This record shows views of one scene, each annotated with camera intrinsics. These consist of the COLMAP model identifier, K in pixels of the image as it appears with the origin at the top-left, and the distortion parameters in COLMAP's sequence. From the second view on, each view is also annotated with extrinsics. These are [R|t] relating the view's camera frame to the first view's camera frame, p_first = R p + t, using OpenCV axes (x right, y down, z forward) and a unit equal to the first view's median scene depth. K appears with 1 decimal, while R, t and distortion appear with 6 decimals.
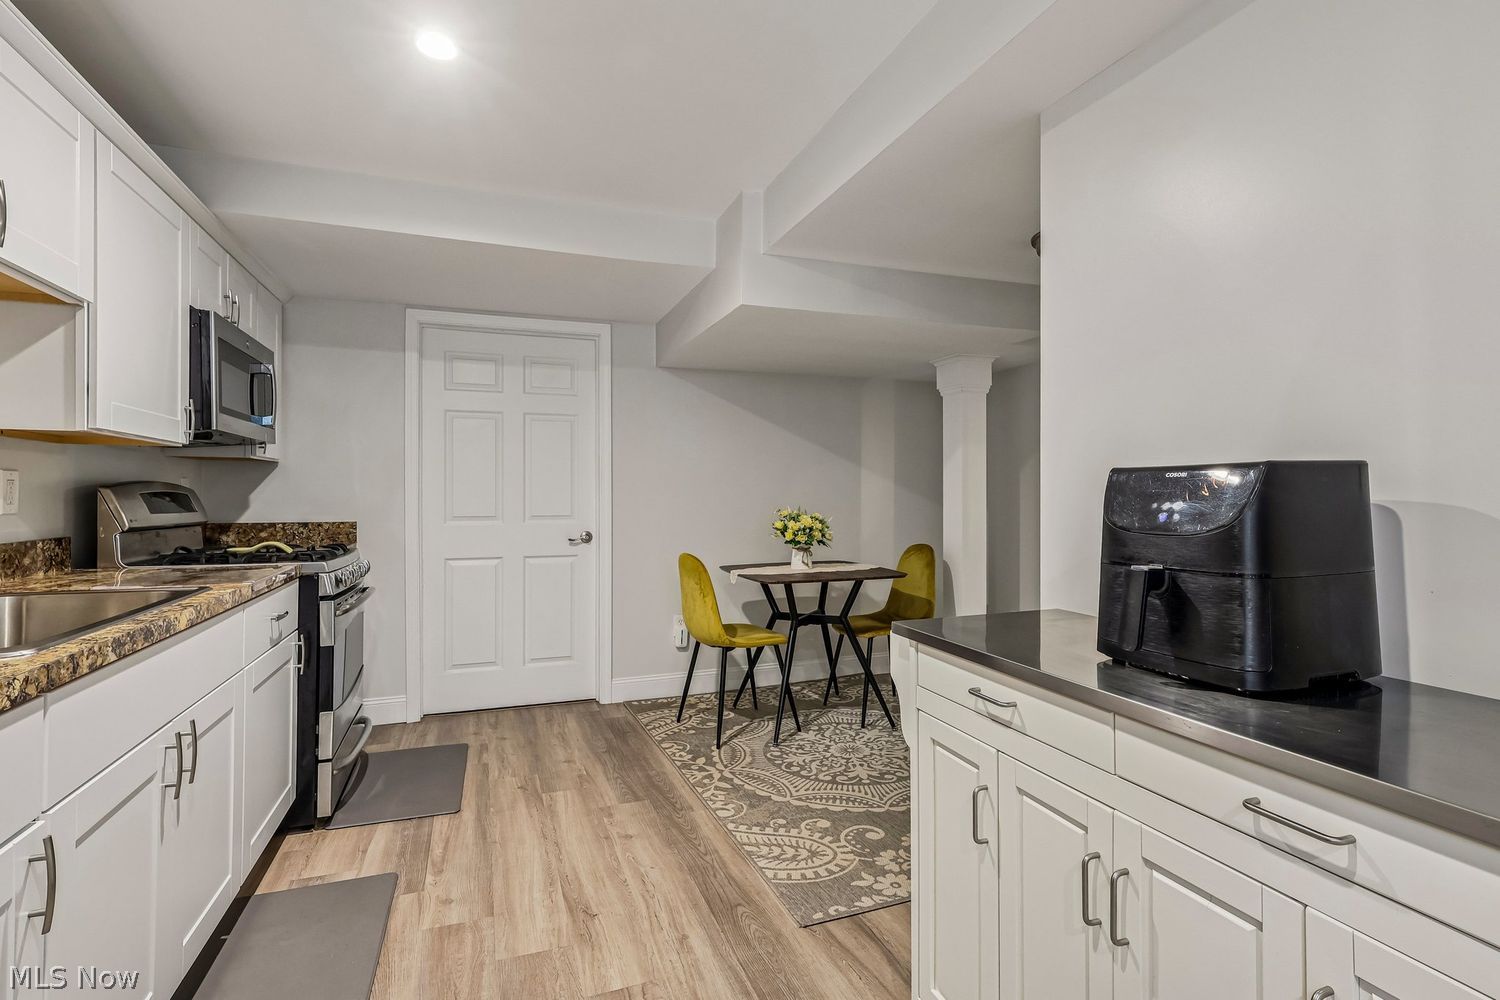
lens RADIAL K [[717.8, 0, 746.0], [0, 717.8, 494.2], [0, 0, 1]] dist [0.005025, 0.000297]
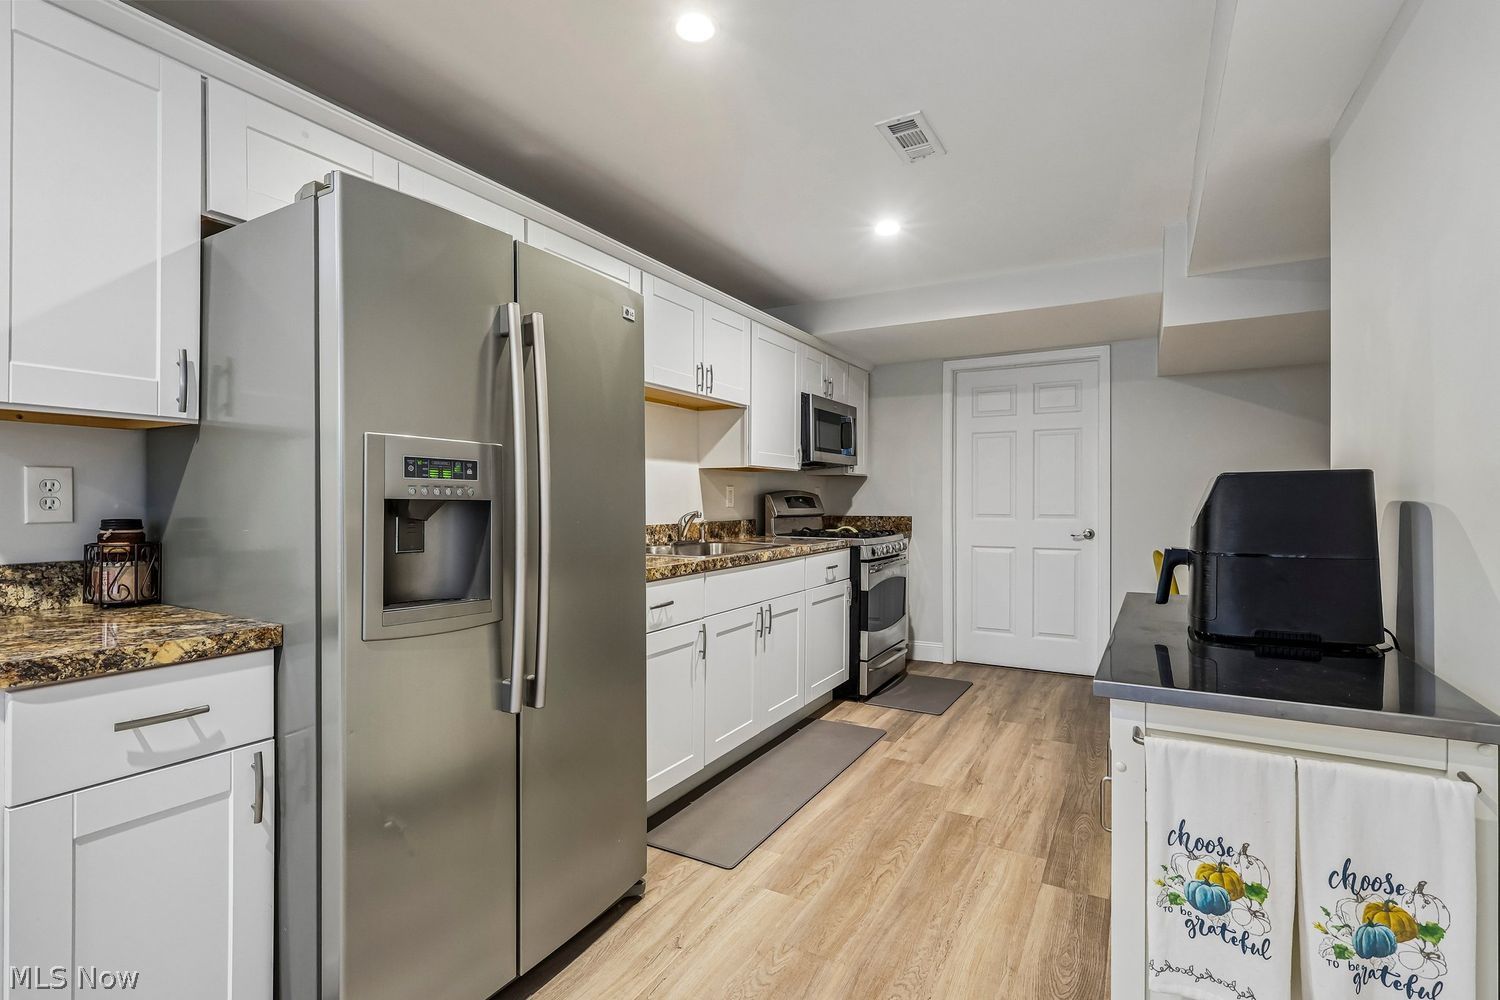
lens RADIAL K [[717.8, 0, 746.0], [0, 717.8, 494.2], [0, 0, 1]] dist [0.005025, 0.000297]
pose [[0.644225, -0.006933, -0.764805, 0.487413], [0.004112, 0.999976, -0.005601, 0.000923], [0.764825, 0.000464, 0.644238, -0.250537]]
